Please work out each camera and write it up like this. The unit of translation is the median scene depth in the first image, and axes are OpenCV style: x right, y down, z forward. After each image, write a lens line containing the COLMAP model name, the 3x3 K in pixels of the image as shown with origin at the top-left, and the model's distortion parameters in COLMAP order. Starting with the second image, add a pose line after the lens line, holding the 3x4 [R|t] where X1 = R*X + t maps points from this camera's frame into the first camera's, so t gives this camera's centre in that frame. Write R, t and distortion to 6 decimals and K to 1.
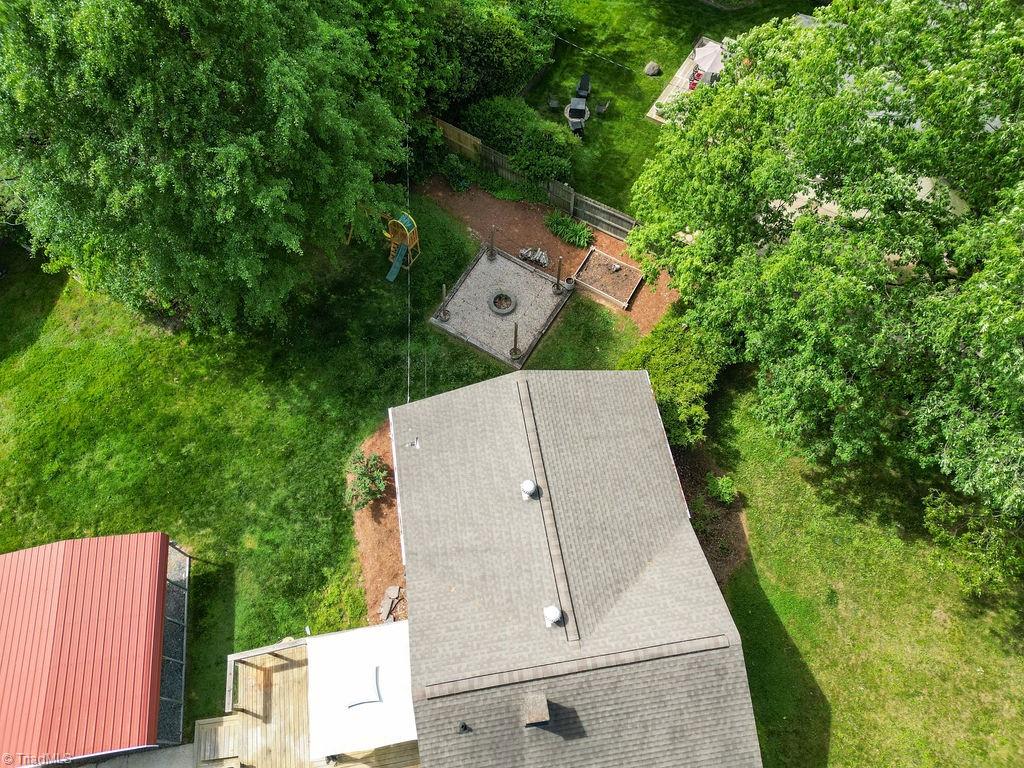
lens RADIAL K [[719.8, 0, 500.1], [0, 719.8, 386.1], [0, 0, 1]] dist [0.085782, -0.086751]
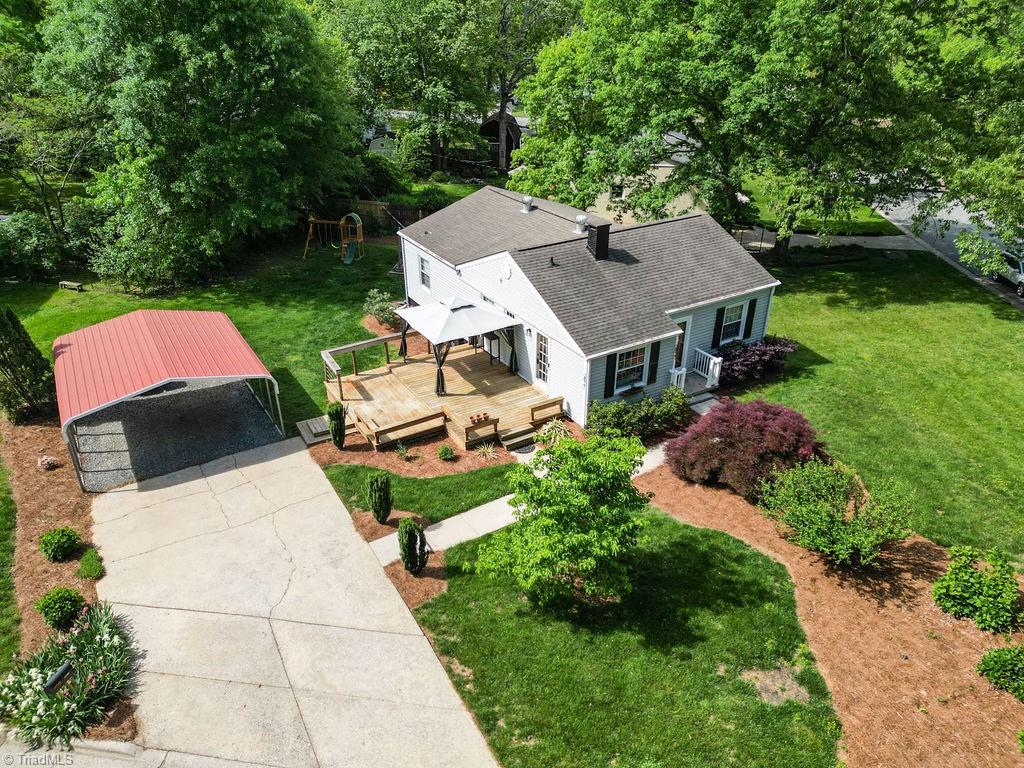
lens RADIAL K [[711.7, 0, 506.1], [0, 711.7, 390.0], [0, 0, 1]] dist [0.081843, -0.079435]
pose [[0.929670, -0.168431, 0.327637, -0.397912], [0.326728, 0.787830, -0.522085, 0.888338], [-0.170187, 0.592415, 0.787452, 0.127508]]
